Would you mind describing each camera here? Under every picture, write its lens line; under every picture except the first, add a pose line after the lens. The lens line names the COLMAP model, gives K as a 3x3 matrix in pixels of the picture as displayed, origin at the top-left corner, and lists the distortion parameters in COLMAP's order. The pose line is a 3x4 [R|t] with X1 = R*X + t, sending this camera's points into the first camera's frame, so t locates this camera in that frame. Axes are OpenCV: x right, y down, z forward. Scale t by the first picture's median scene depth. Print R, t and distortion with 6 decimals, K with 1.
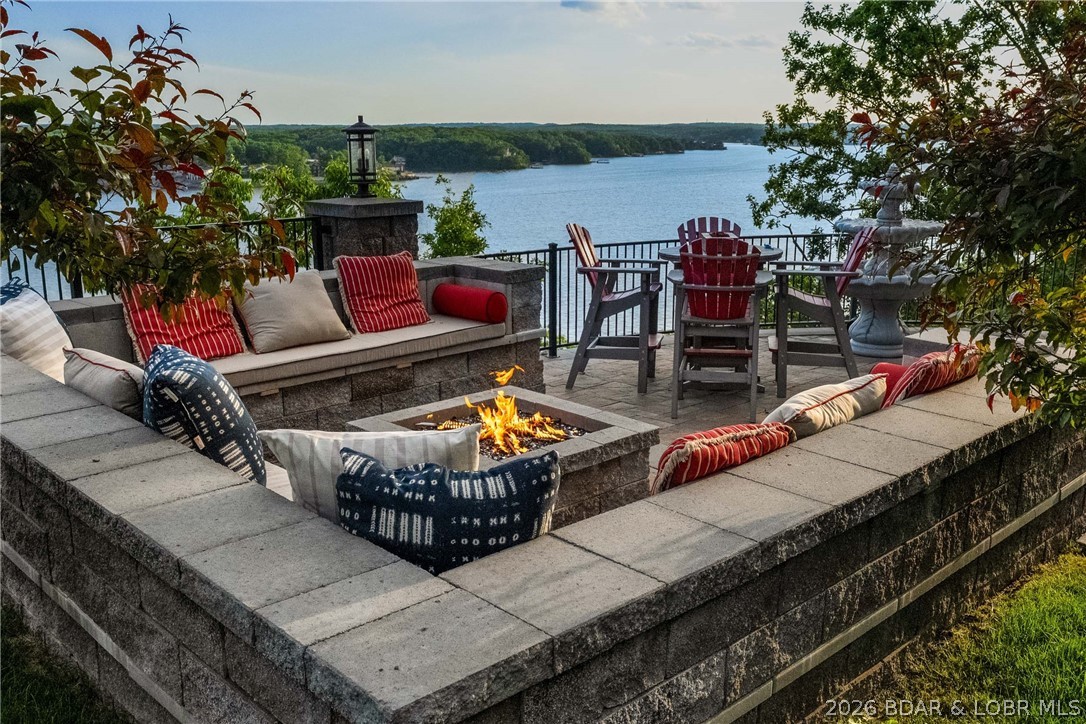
lens RADIAL K [[1018.7, 0, 542.3], [0, 1018.7, 362.1], [0, 0, 1]] dist [-0.022596, 0.000000]
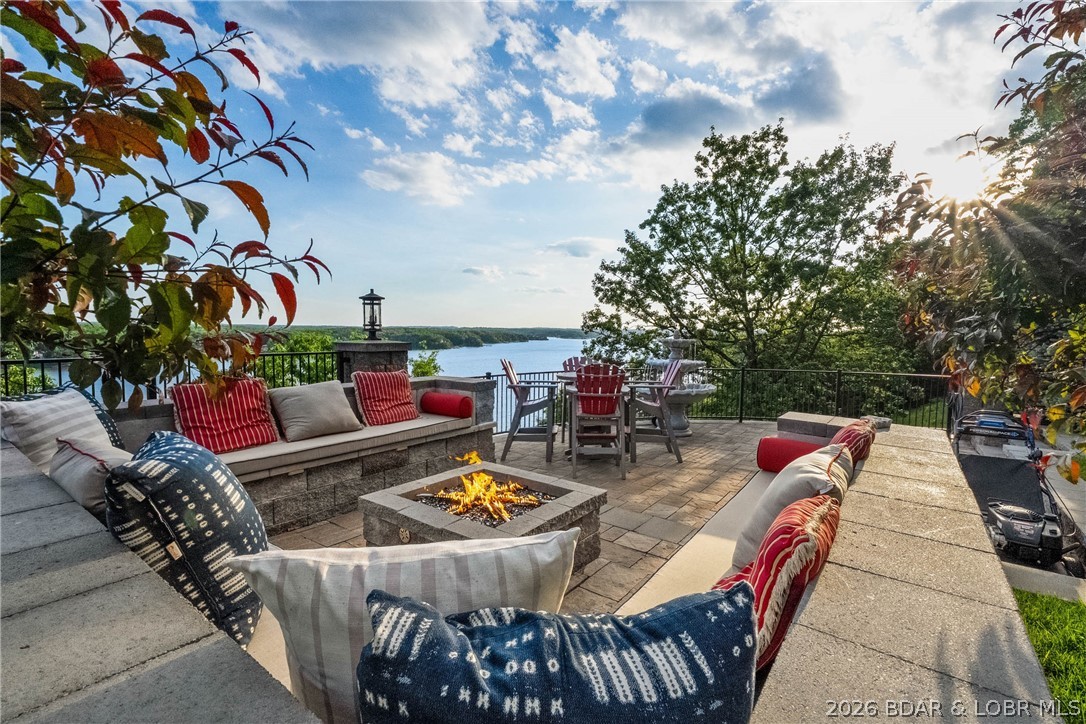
lens RADIAL K [[510.0, 0, 544.2], [0, 510.0, 359.3], [0, 0, 1]] dist [-0.006417, 0.002392]
pose [[0.986543, 0.002468, 0.163481, -0.065217], [0.024581, 0.986282, -0.163230, 0.001690], [-0.161642, 0.165052, 0.972949, 0.302363]]
